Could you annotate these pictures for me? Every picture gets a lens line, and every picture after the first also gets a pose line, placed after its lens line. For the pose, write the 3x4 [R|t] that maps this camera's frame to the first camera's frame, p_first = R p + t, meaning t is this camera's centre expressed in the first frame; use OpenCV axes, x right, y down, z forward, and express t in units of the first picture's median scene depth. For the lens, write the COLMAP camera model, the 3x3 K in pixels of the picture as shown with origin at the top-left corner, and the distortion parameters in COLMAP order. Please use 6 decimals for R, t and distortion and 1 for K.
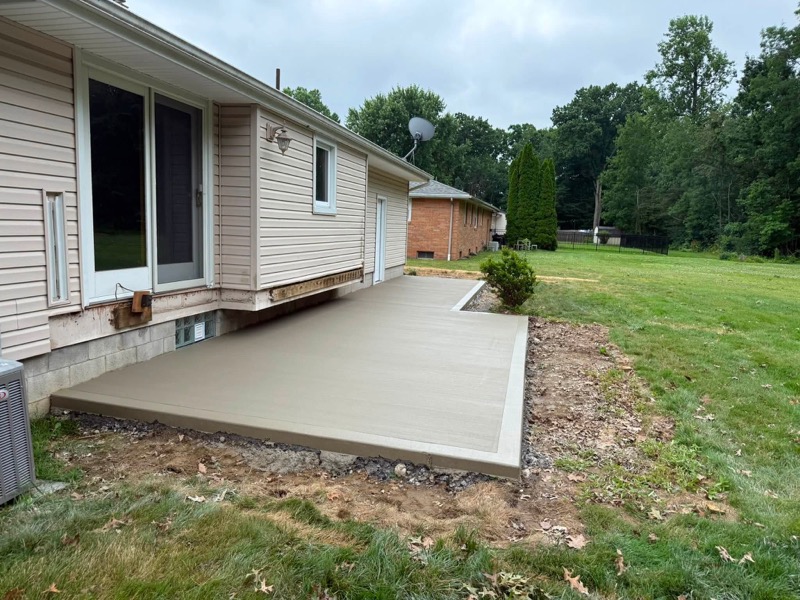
lens RADIAL K [[554.8, 0, 400.0], [0, 554.8, 300.0], [0, 0, 1]] dist [0.081301, -0.128186]
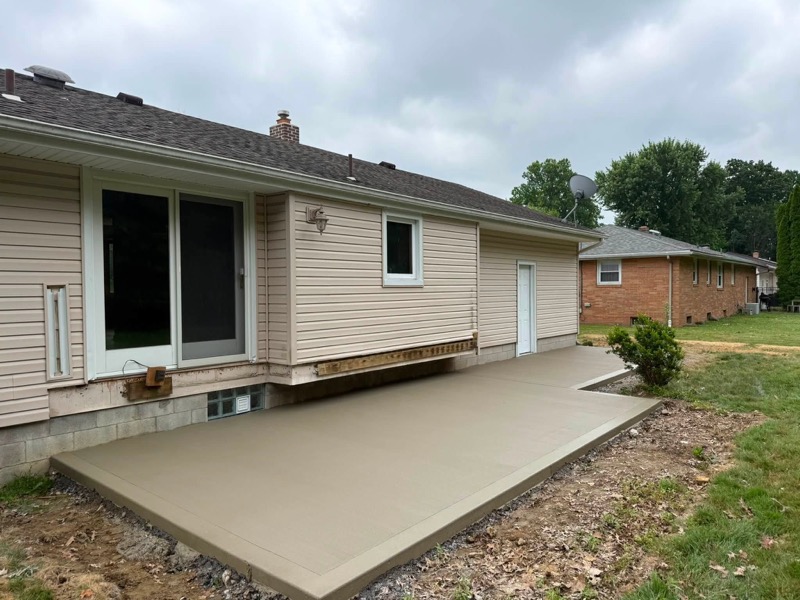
lens RADIAL K [[554.8, 0, 400.0], [0, 554.8, 300.0], [0, 0, 1]] dist [0.081301, -0.128186]
pose [[0.901993, -0.039813, -0.429912, 0.396211], [-0.012991, 0.992786, -0.119195, -0.018018], [0.431556, 0.113098, 0.894968, 0.165966]]
